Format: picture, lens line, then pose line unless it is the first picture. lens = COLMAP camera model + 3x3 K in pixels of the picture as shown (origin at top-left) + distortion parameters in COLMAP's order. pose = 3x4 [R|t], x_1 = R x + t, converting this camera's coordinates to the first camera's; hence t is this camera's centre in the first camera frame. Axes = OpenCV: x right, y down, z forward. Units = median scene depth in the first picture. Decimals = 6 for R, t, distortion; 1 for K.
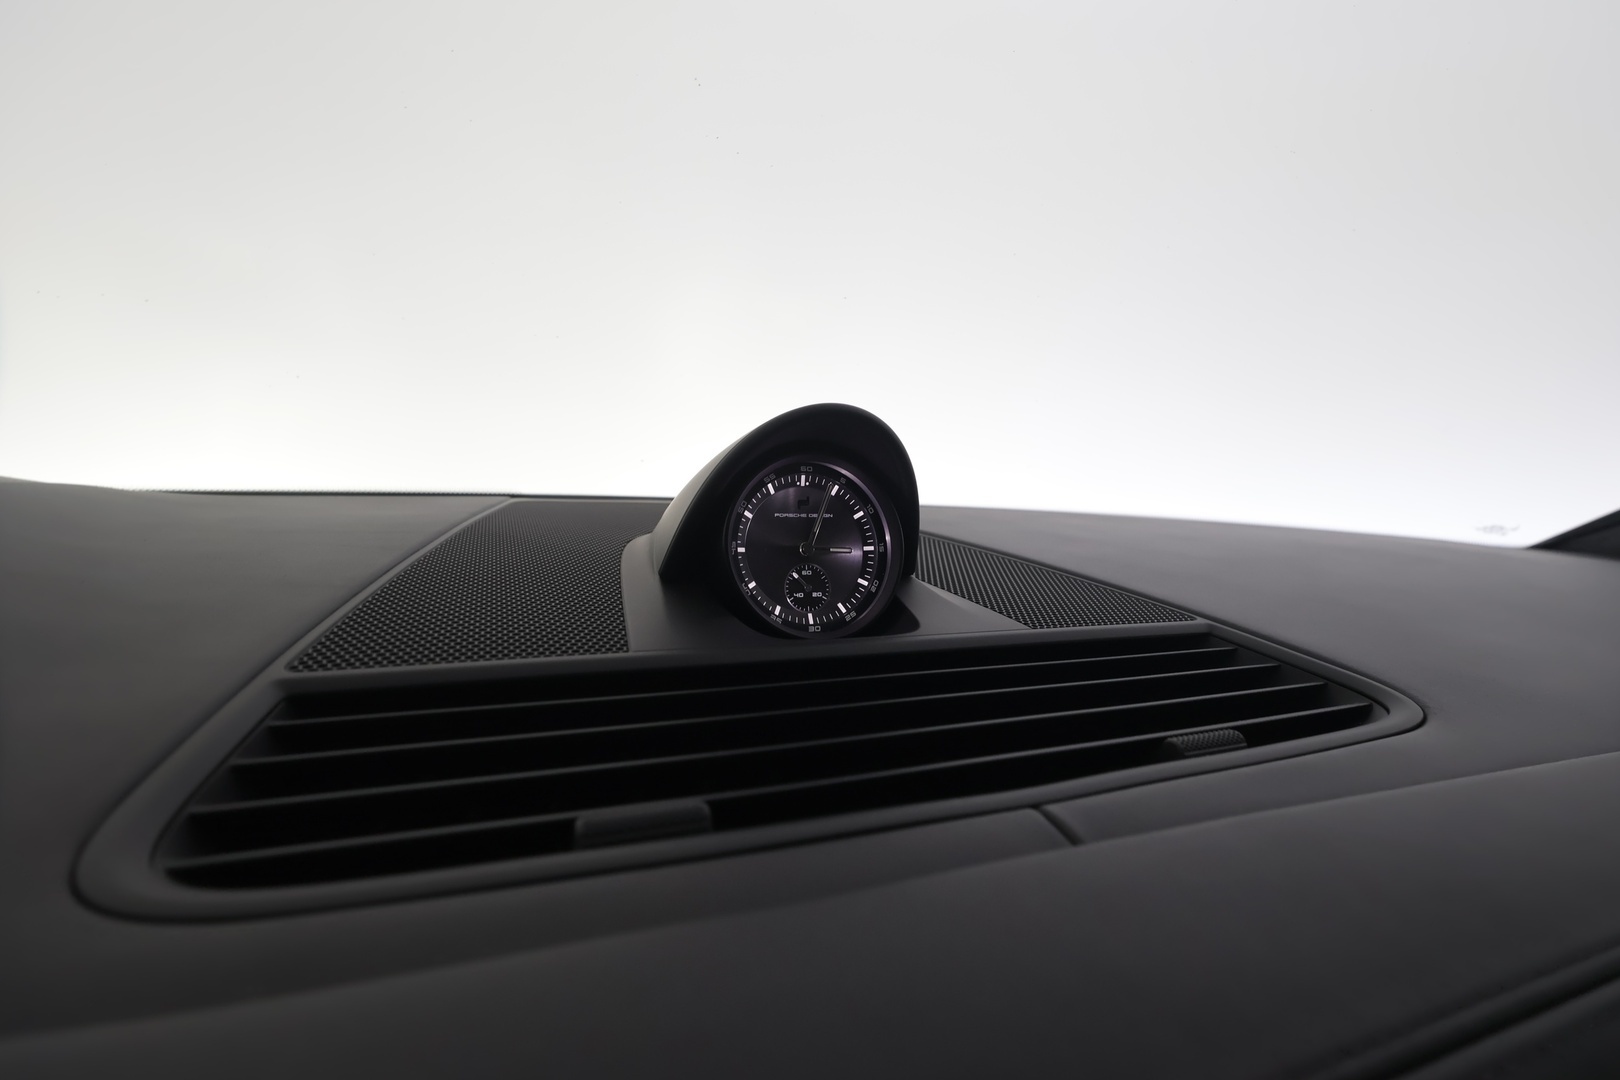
lens RADIAL K [[740.0, 0, 793.2], [0, 740.0, 539.0], [0, 0, 1]] dist [-0.004653, 0.002353]
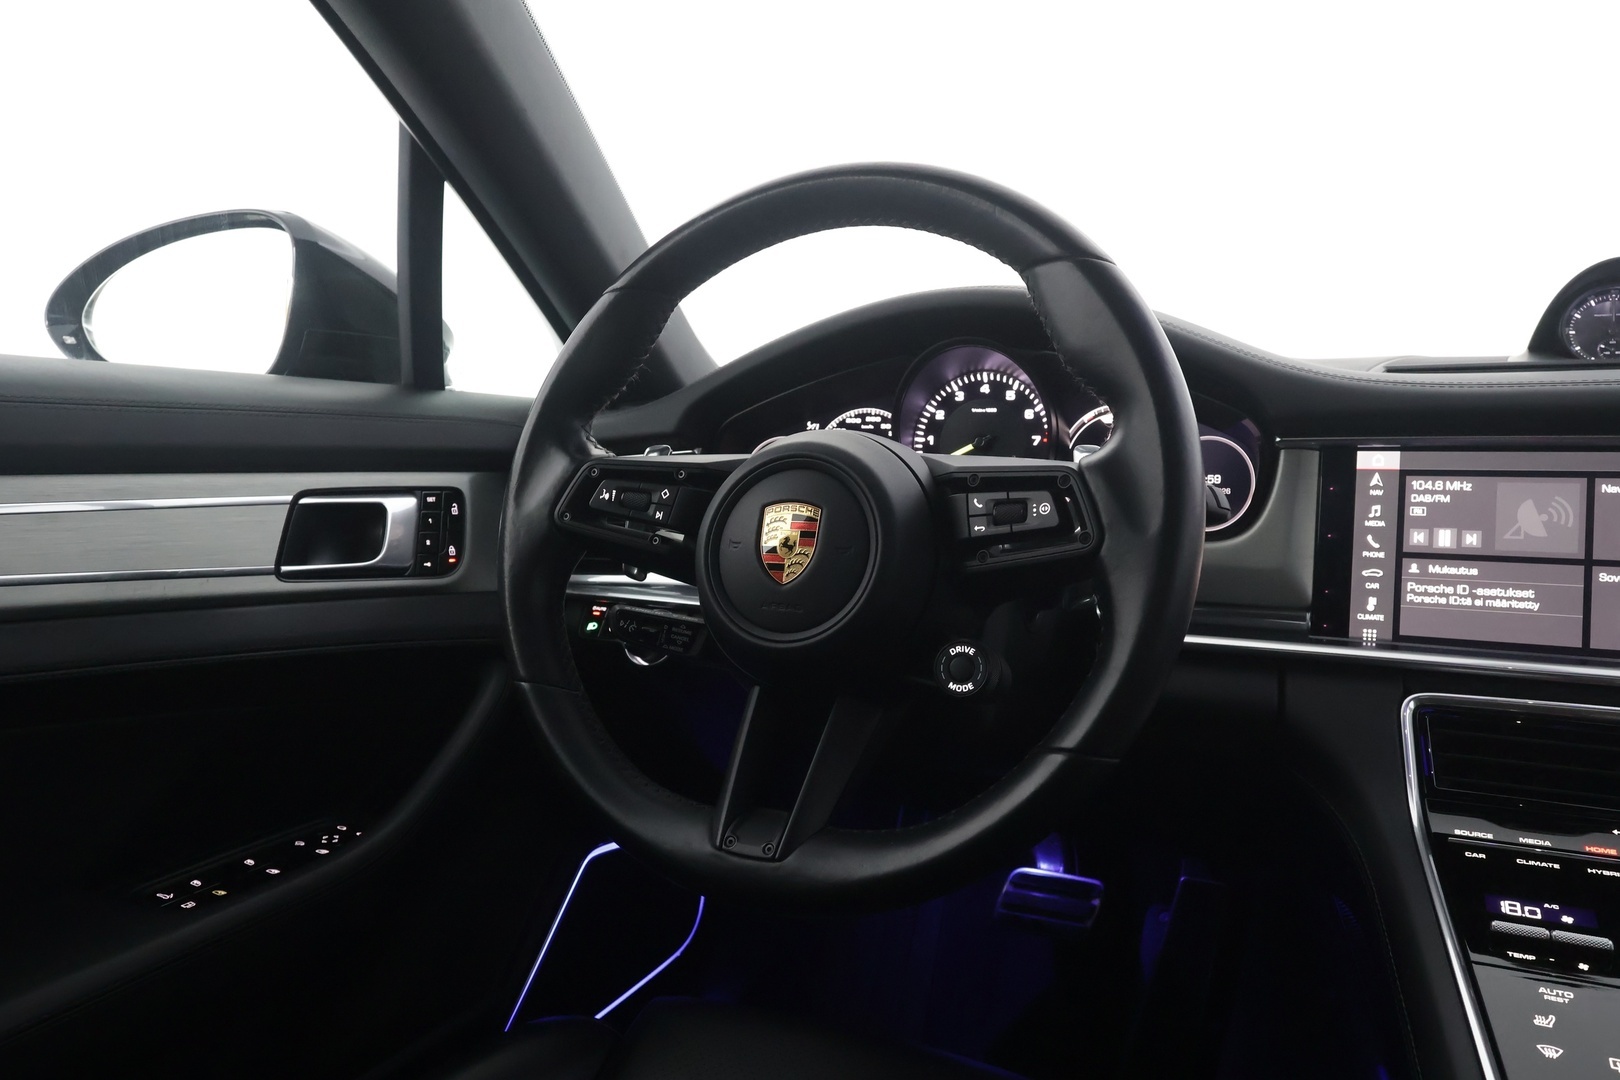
lens RADIAL K [[1062.2, 0, 814.3], [0, 1062.2, 544.0], [0, 0, 1]] dist [0.003695, -0.005502]
pose [[0.663446, 0.033736, -0.747463, 0.764812], [-0.038208, 0.999207, 0.011185, 0.651706], [0.747248, 0.021138, 0.664209, -2.574844]]
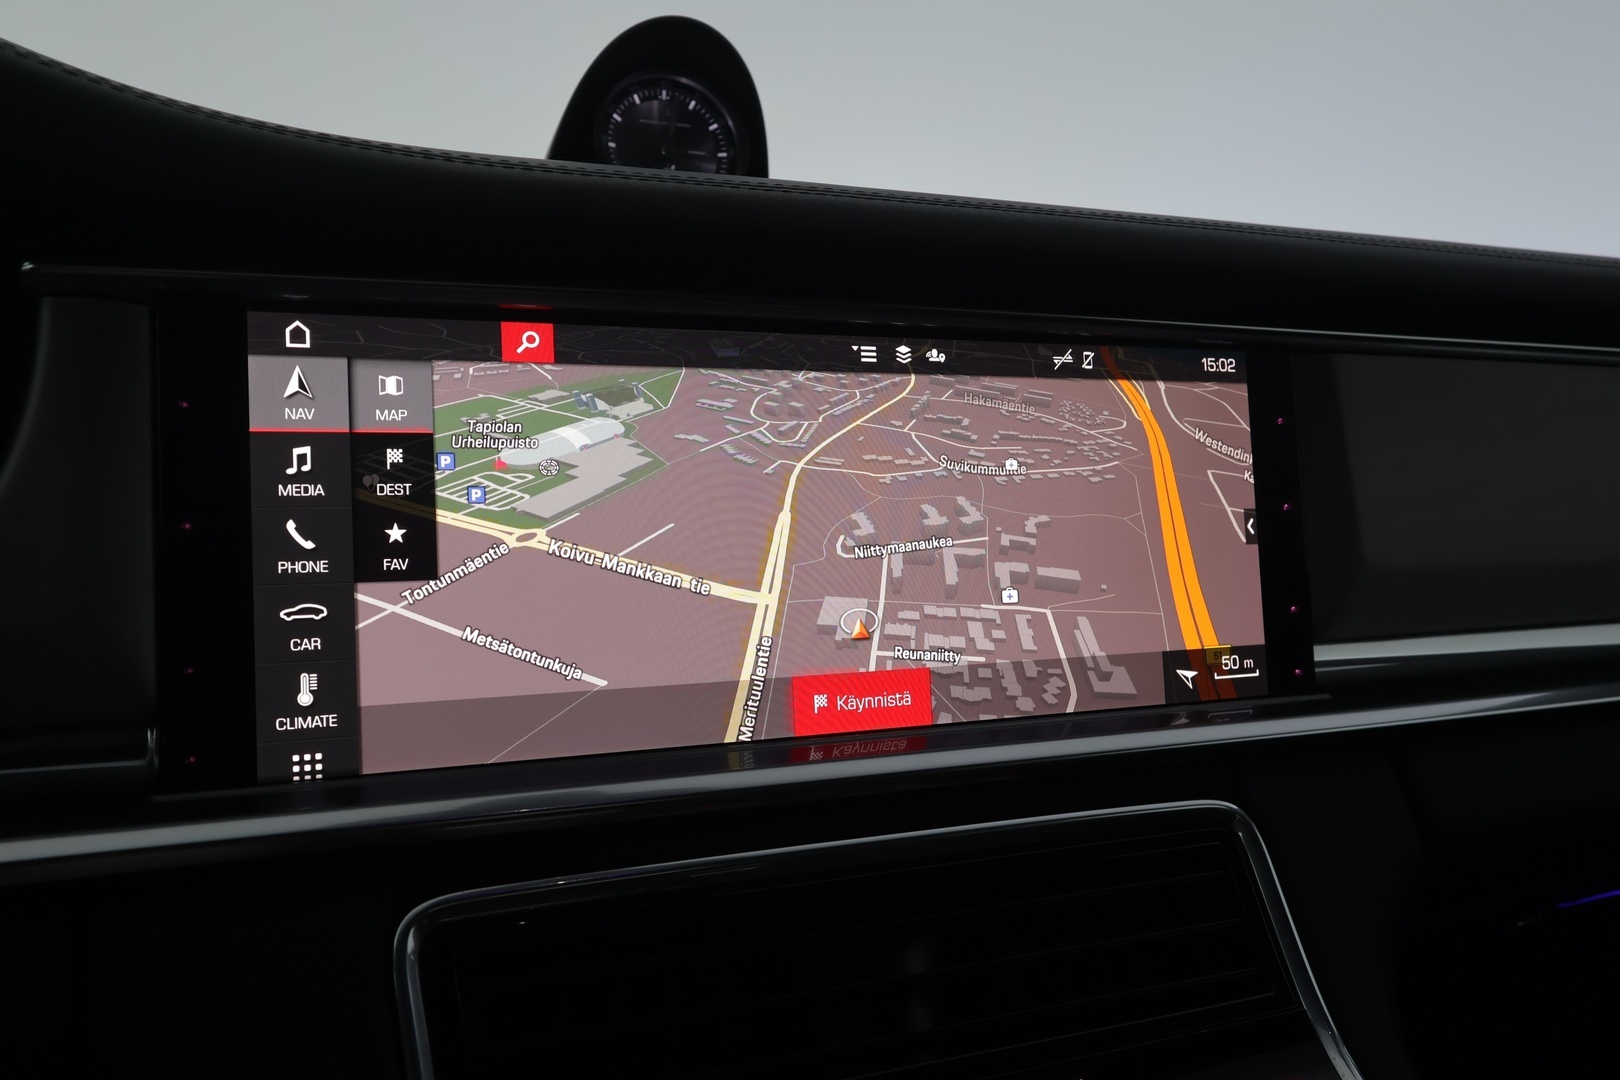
lens RADIAL K [[1273.2, 0, 808.2], [0, 1273.2, 541.0], [0, 0, 1]] dist [-0.006912, 0.018188]
pose [[0.999849, -0.017309, 0.001591, 0.234229], [0.017264, 0.999541, 0.024880, 0.605860], [-0.002021, -0.024848, 0.999689, -1.101542]]
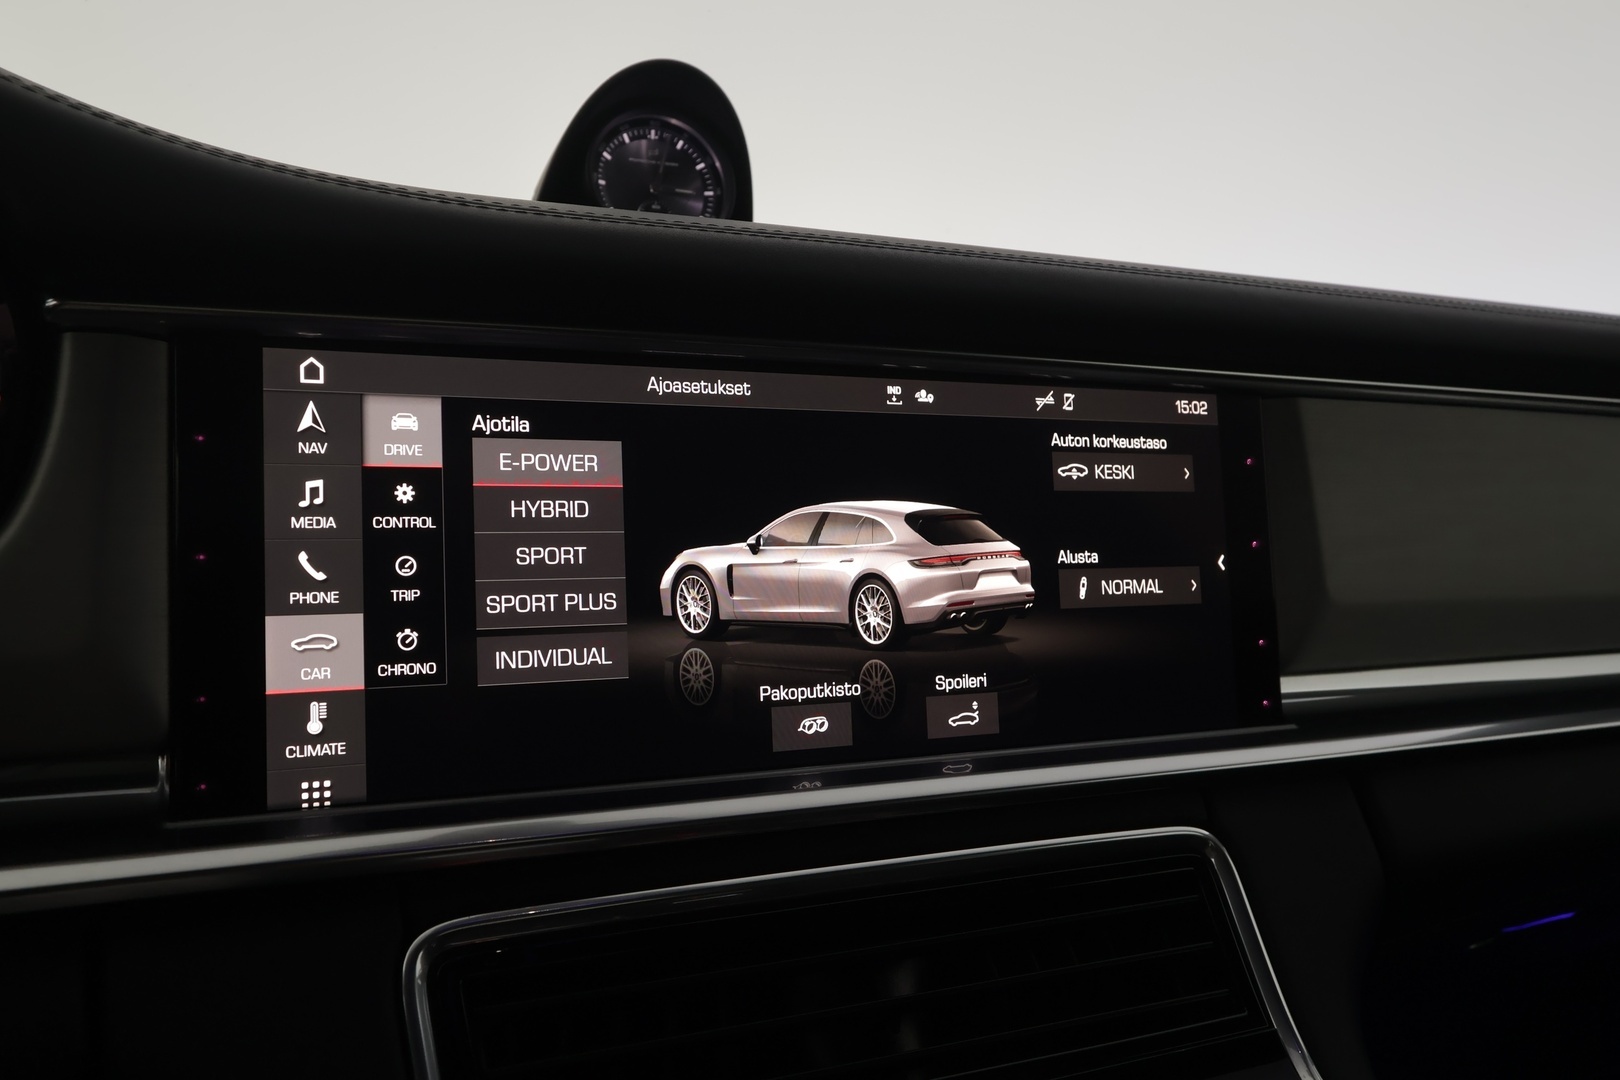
lens RADIAL K [[1273.2, 0, 809.3], [0, 1273.2, 544.2], [0, 0, 1]] dist [-0.006912, 0.018188]
pose [[0.999181, -0.008091, 0.039635, 0.186135], [0.007744, 0.999930, 0.008895, 0.592713], [-0.039704, -0.008581, 0.999175, -1.146876]]
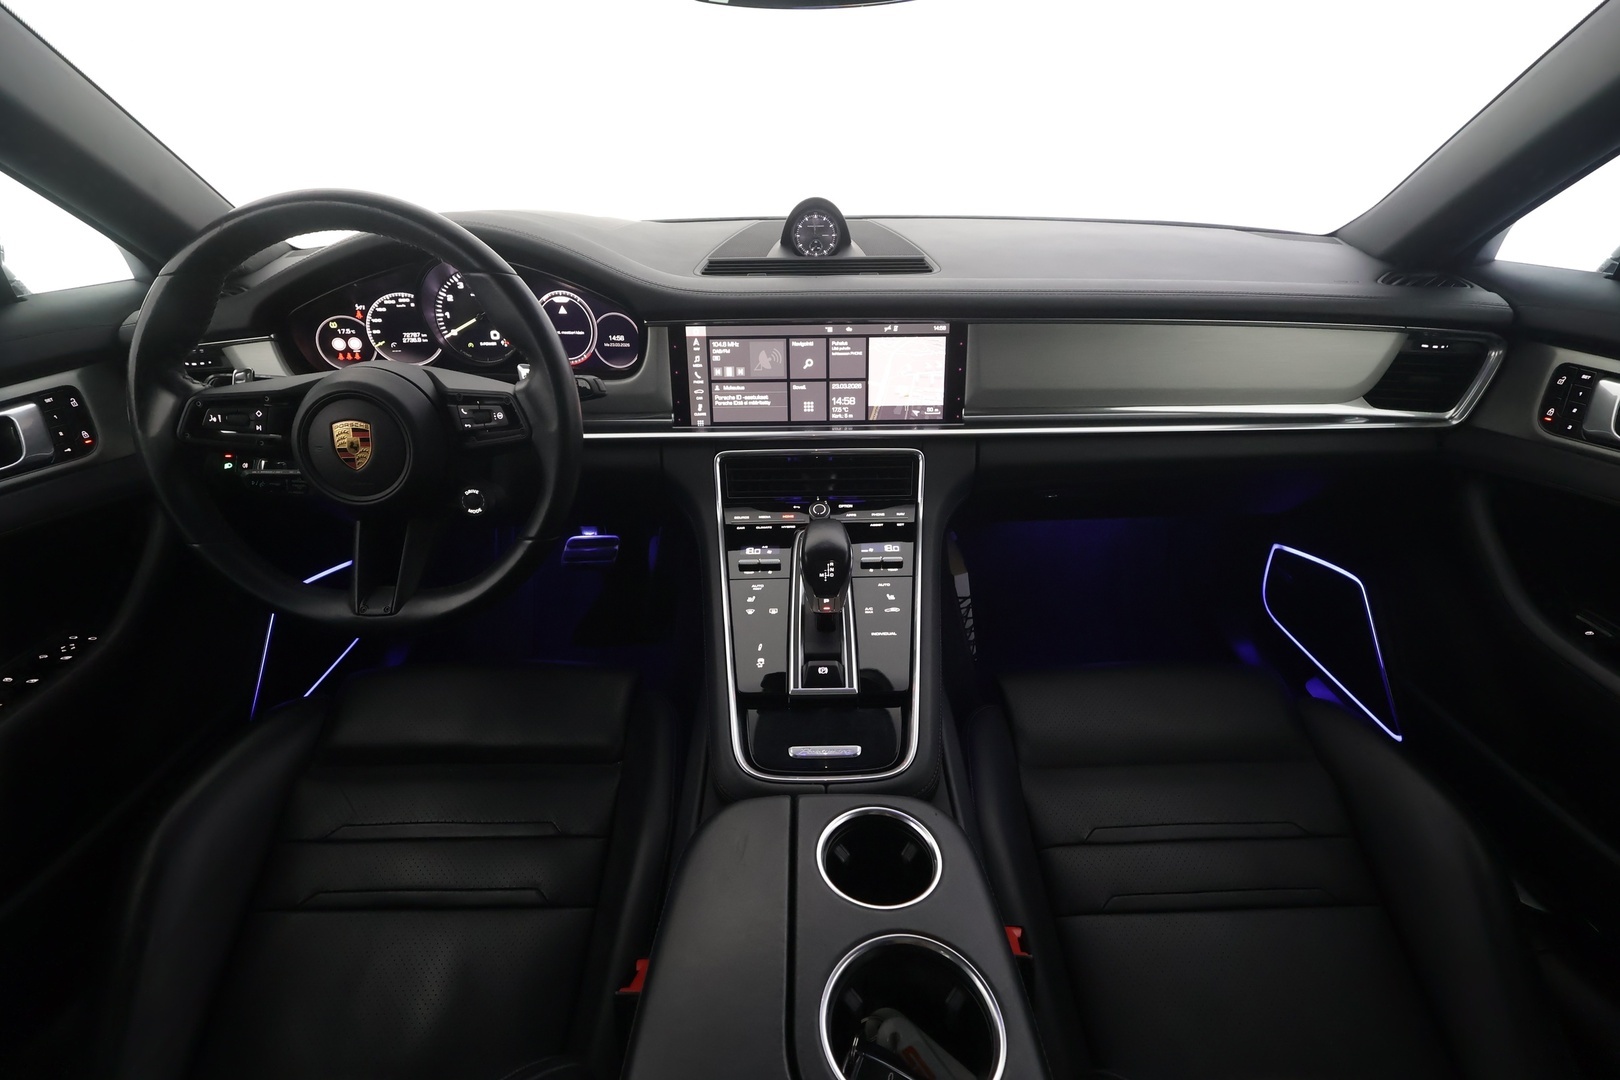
lens RADIAL K [[740.0, 0, 810.2], [0, 740.0, 540.4], [0, 0, 1]] dist [-0.004653, 0.002353]
pose [[0.929699, 0.126631, -0.345869, 1.539425], [0.013582, 0.926616, 0.375764, 0.039303], [0.368071, -0.354045, 0.859753, -2.937011]]
